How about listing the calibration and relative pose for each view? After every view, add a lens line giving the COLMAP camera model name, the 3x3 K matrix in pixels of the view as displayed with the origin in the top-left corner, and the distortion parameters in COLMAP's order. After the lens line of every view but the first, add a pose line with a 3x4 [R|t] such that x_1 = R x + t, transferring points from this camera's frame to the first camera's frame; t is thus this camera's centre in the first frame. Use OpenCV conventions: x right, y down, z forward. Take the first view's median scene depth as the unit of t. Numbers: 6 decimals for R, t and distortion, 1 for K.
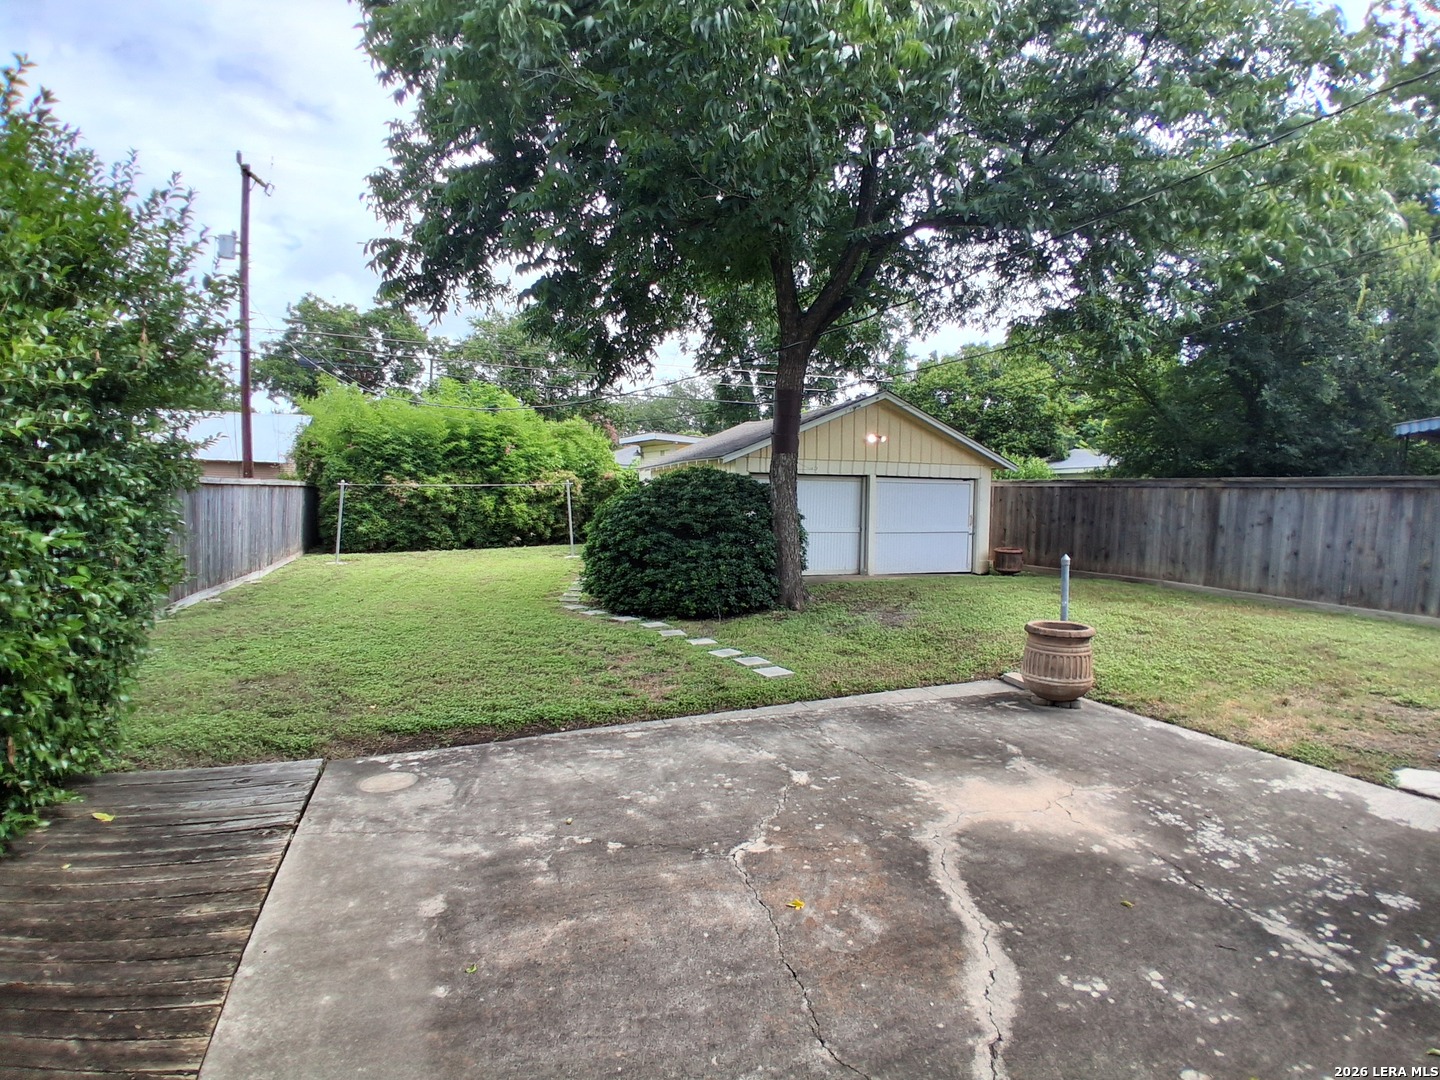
lens RADIAL K [[727.2, 0, 732.2], [0, 727.2, 563.0], [0, 0, 1]] dist [-0.000437, -0.038538]
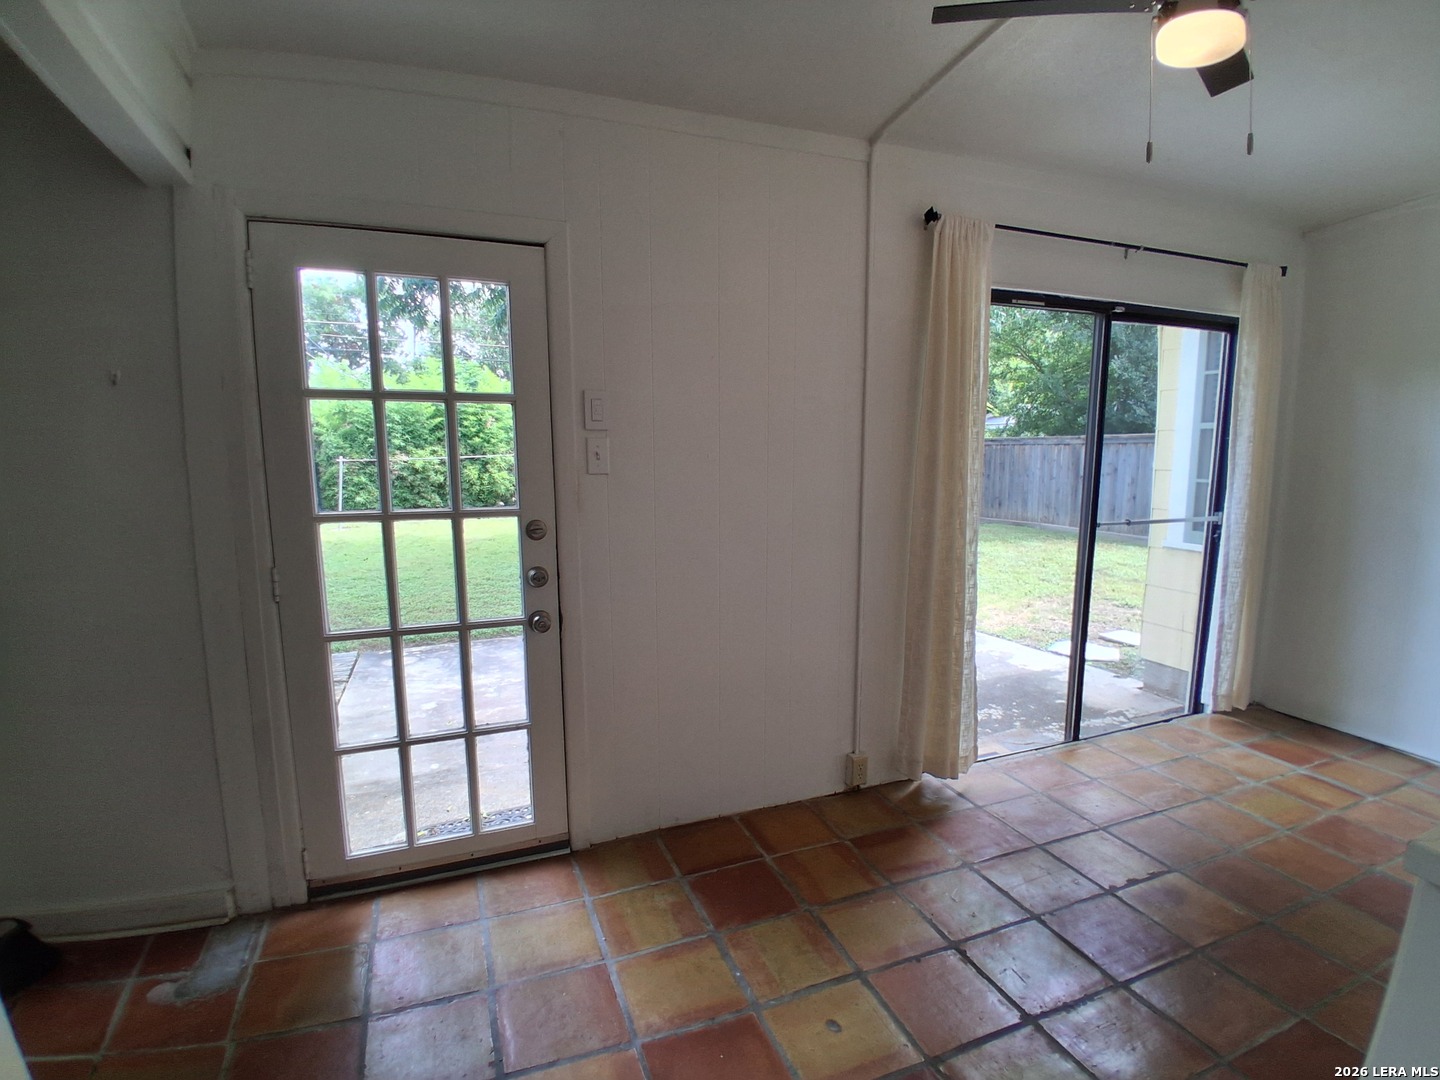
lens RADIAL K [[708.2, 0, 724.3], [0, 708.2, 551.4], [0, 0, 1]] dist [0.011009, -0.046138]
pose [[0.999514, -0.030454, 0.006699, 0.040147], [0.030132, 0.998585, 0.043814, 0.002140], [-0.008024, -0.043590, 0.999017, -0.094600]]
